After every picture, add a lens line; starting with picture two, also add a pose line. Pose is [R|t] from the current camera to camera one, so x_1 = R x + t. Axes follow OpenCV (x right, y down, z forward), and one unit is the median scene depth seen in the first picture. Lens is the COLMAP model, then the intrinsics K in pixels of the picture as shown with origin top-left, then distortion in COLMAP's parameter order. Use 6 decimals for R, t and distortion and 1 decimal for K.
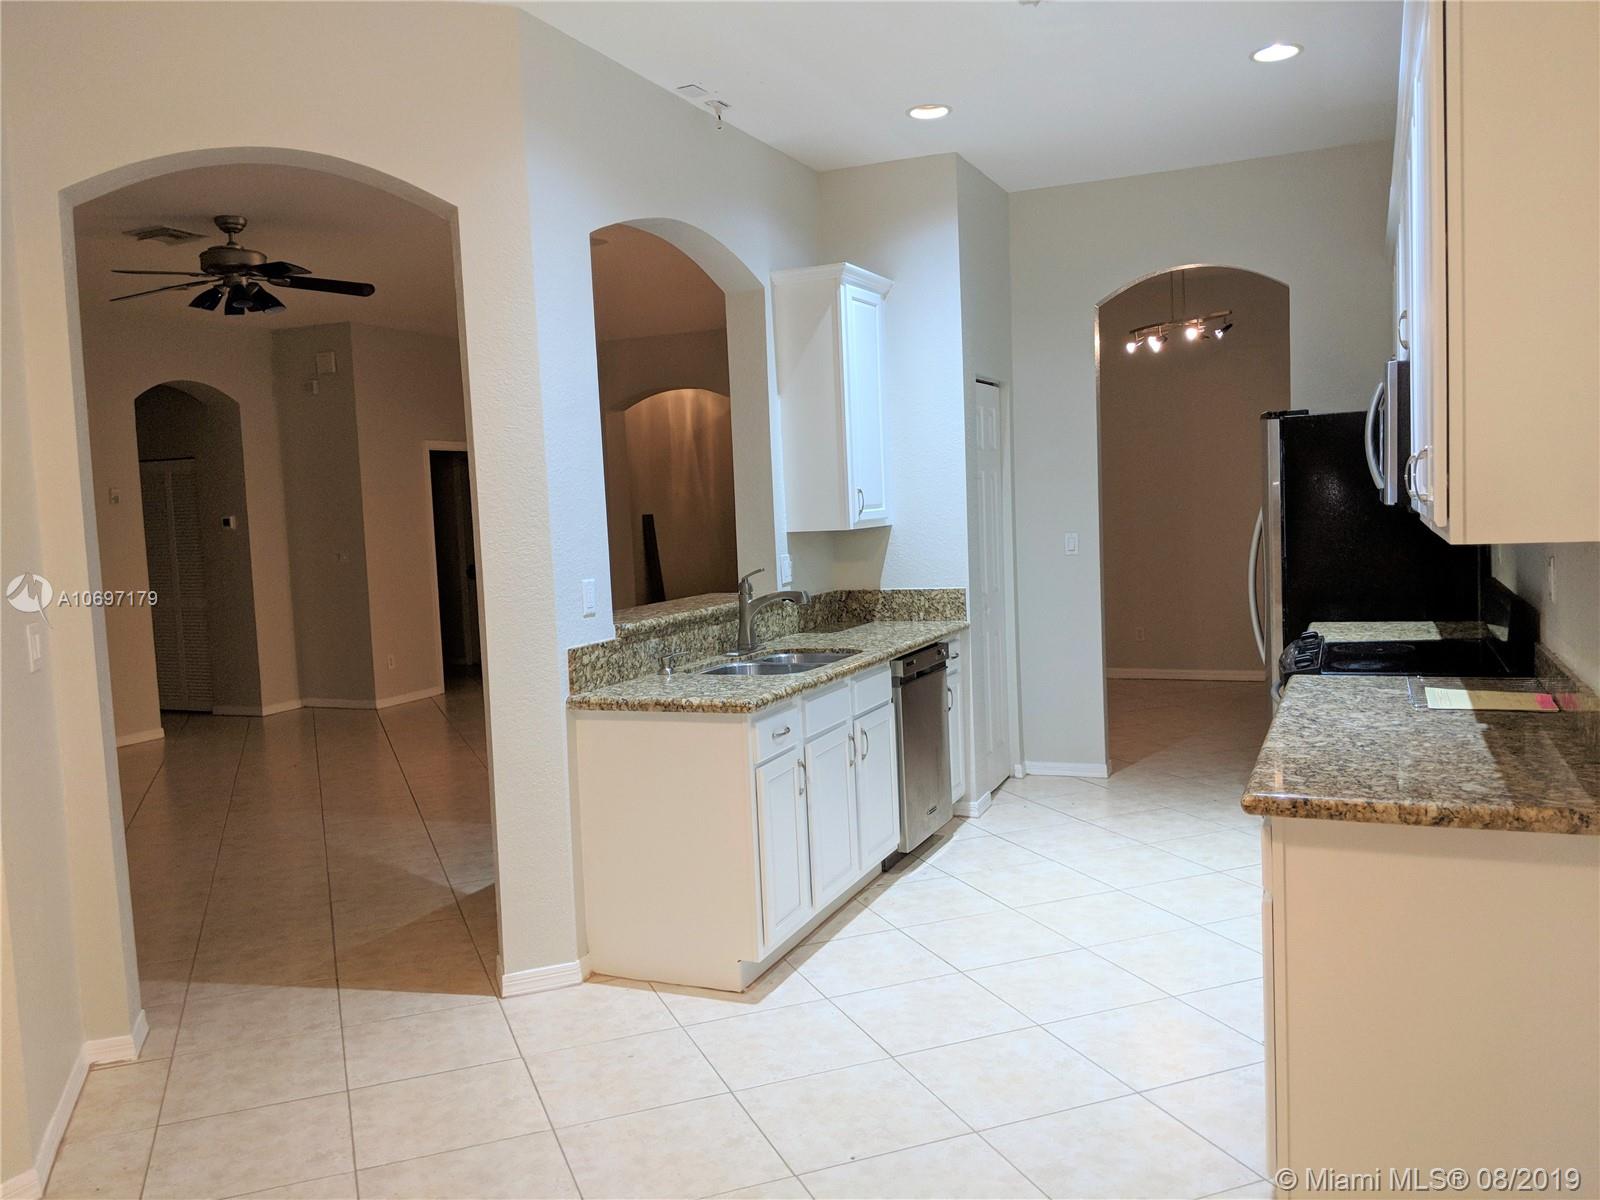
lens RADIAL K [[1310.3, 0, 806.5], [0, 1310.3, 605.3], [0, 0, 1]] dist [0.034171, -0.106590]
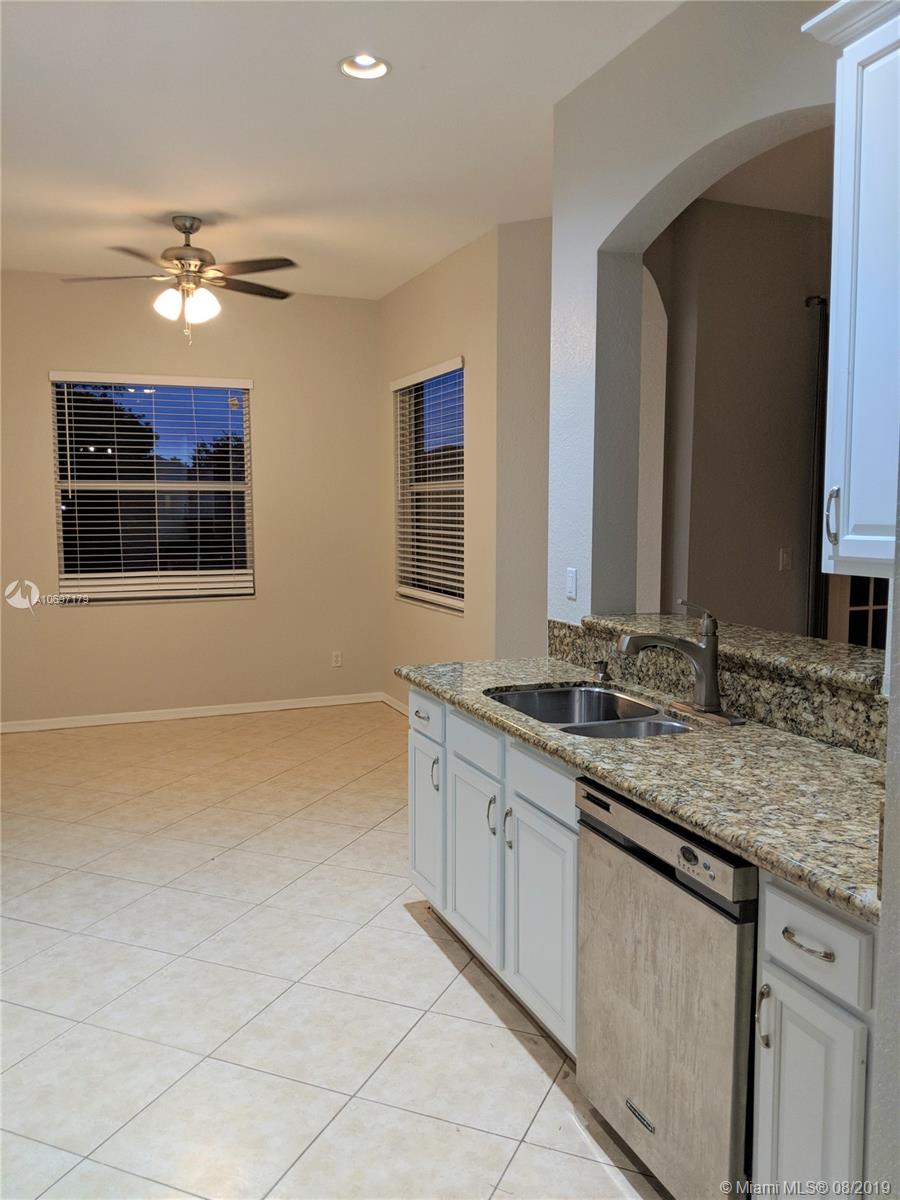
lens RADIAL K [[982.7, 0, 458.0], [0, 982.7, 595.5], [0, 0, 1]] dist [0.034171, -0.106590]
pose [[-0.710676, 0.110816, -0.694737, 0.400490], [-0.024671, 0.982983, 0.182030, -0.118529], [0.703087, 0.146504, -0.695848, 1.202458]]
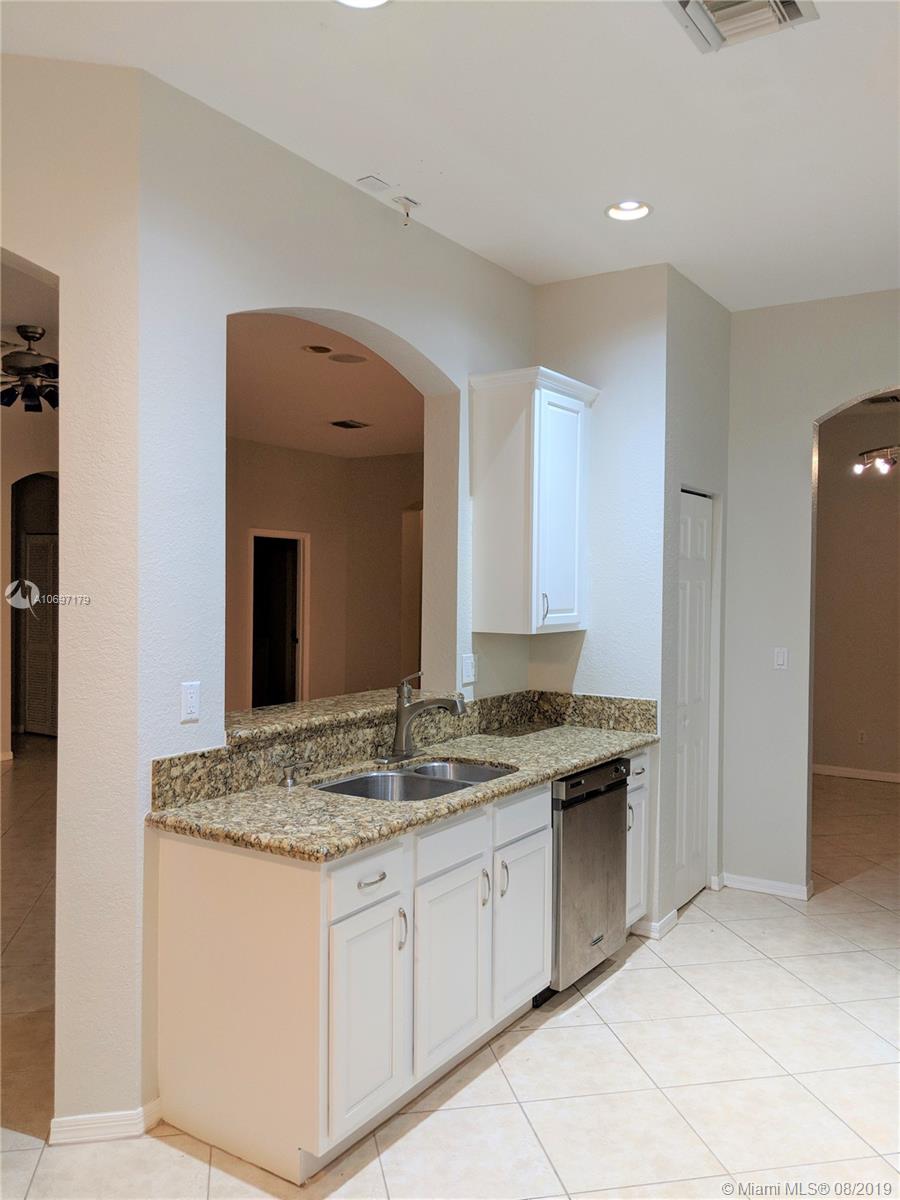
lens RADIAL K [[982.7, 0, 438.4], [0, 982.7, 594.2], [0, 0, 1]] dist [0.034171, -0.106590]
pose [[0.982731, 0.055856, -0.176406, 0.095364], [-0.067630, 0.995816, -0.061452, -0.039447], [0.172236, 0.072321, 0.982397, 0.272162]]
